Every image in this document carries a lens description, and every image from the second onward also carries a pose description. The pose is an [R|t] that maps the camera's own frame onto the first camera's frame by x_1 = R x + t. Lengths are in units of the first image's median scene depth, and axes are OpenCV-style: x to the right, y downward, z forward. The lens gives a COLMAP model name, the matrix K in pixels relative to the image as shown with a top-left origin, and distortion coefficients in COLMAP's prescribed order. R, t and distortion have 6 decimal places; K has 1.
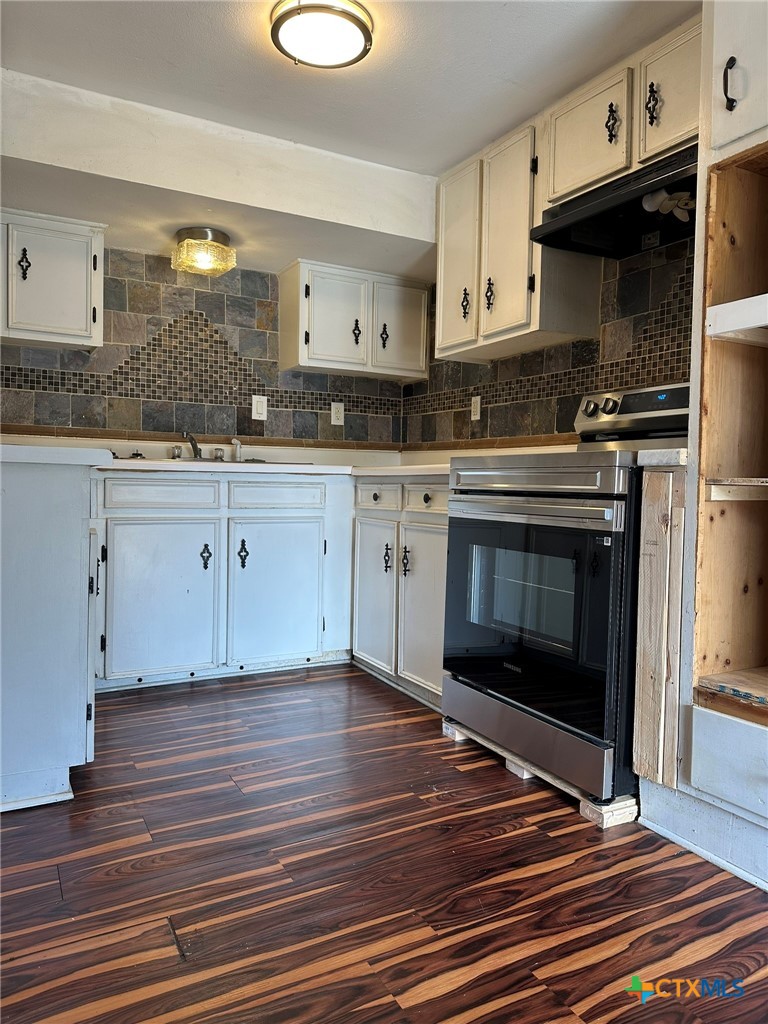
lens RADIAL K [[743.2, 0, 452.3], [0, 743.2, 507.4], [0, 0, 1]] dist [0.080543, -0.072191]
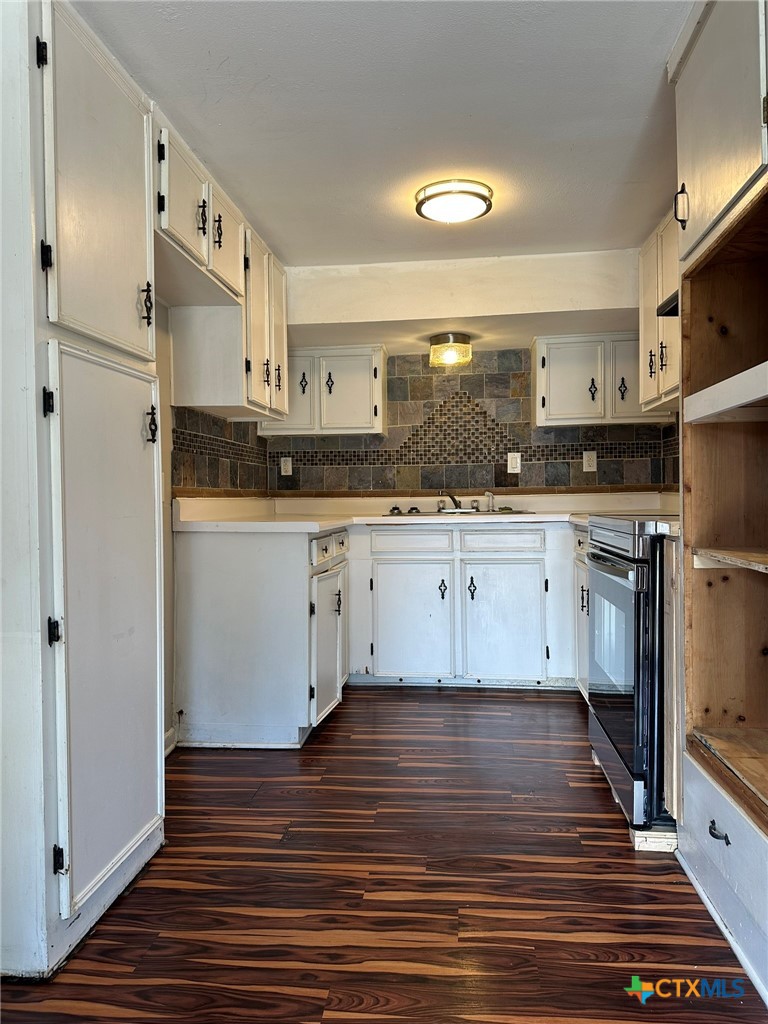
lens RADIAL K [[743.2, 0, 395.6], [0, 743.2, 512.0], [0, 0, 1]] dist [0.080543, -0.072191]
pose [[0.820997, -0.019428, -0.570602, 0.326762], [0.006868, 0.999685, -0.024156, -0.036294], [0.570891, 0.015914, 0.820872, -0.092287]]
